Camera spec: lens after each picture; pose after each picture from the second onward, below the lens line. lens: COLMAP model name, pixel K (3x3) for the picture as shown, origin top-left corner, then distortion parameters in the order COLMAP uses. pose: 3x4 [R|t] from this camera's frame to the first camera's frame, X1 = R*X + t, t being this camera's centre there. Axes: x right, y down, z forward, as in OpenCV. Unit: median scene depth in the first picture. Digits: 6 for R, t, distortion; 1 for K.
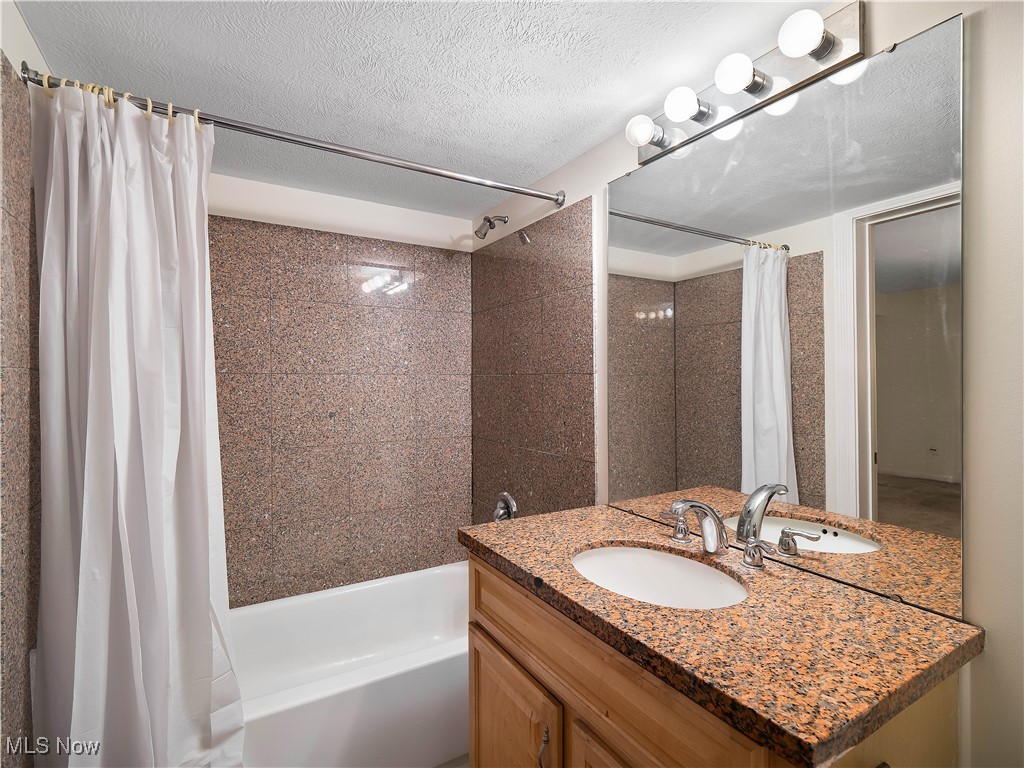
lens RADIAL K [[495.9, 0, 512.8], [0, 495.9, 379.6], [0, 0, 1]] dist [0.001589, -0.000785]
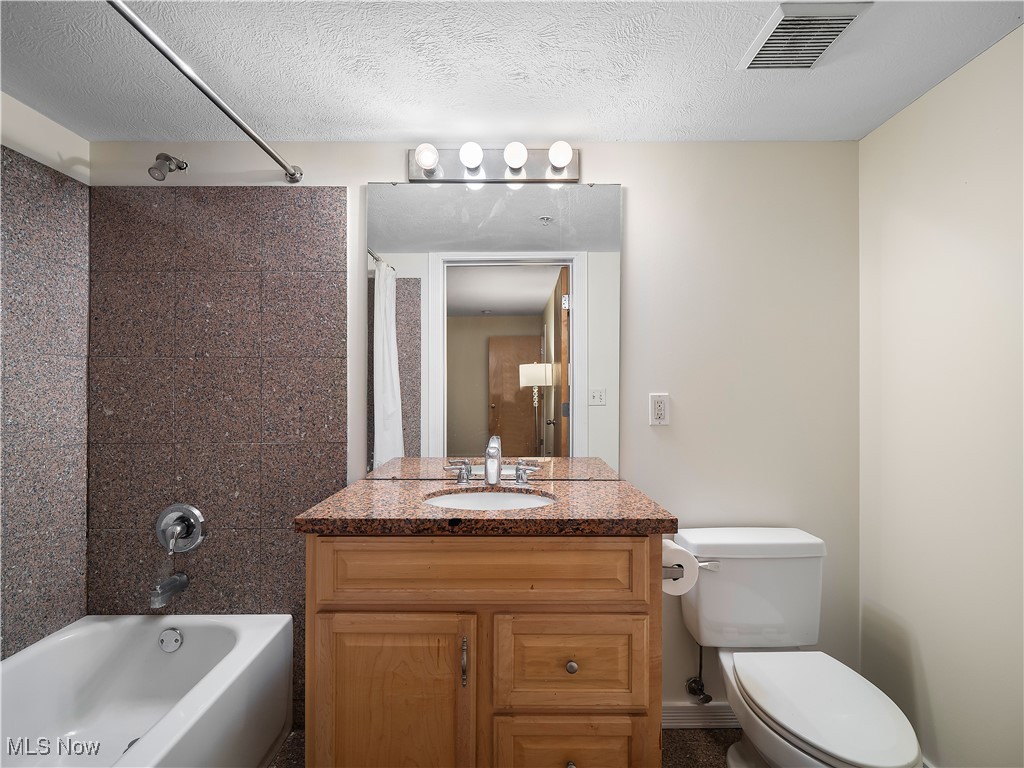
lens RADIAL K [[495.9, 0, 512.8], [0, 495.9, 379.6], [0, 0, 1]] dist [0.001589, -0.000785]
pose [[0.517819, 0.015410, 0.855352, -0.420275], [0.003657, 0.999789, -0.020226, 0.044155], [-0.855483, 0.013601, 0.517653, 0.124072]]
